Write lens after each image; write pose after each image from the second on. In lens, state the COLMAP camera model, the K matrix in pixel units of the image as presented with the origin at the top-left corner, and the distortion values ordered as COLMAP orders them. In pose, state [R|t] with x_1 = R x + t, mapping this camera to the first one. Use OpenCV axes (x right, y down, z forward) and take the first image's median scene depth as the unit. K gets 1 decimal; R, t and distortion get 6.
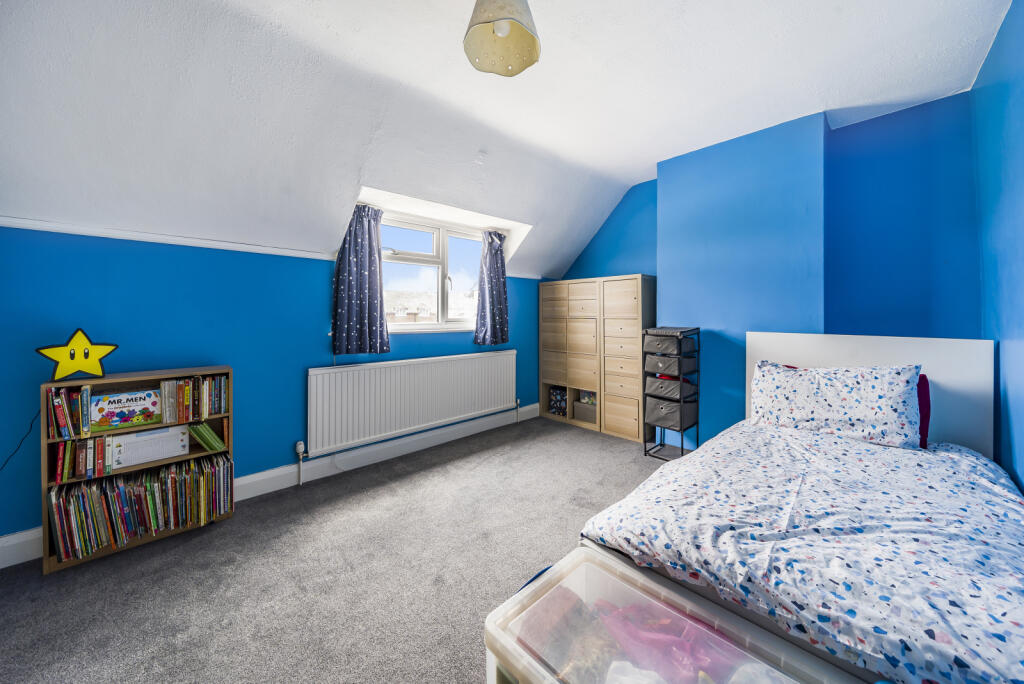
lens RADIAL K [[353.9, 0, 512.9], [0, 353.9, 315.4], [0, 0, 1]] dist [-0.000587, -0.000007]
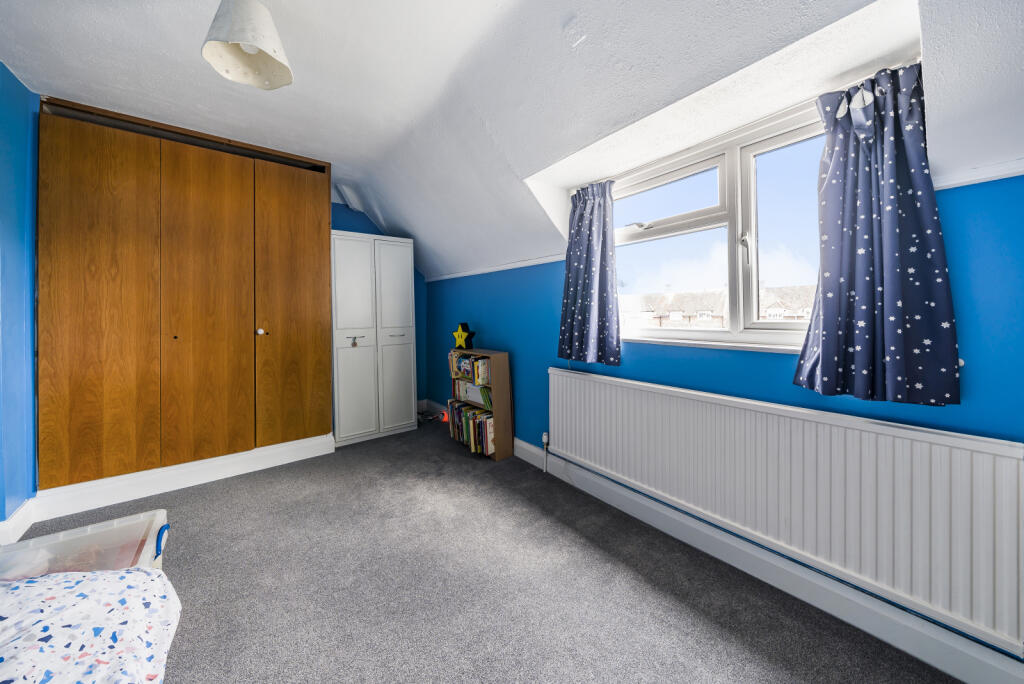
lens RADIAL K [[353.9, 0, 512.9], [0, 353.9, 315.4], [0, 0, 1]] dist [-0.000587, -0.000007]
pose [[-0.100748, -0.005219, -0.994898, 0.486112], [-0.000016, 0.999986, -0.005244, 0.002834], [0.994912, -0.000512, -0.100747, 0.998826]]
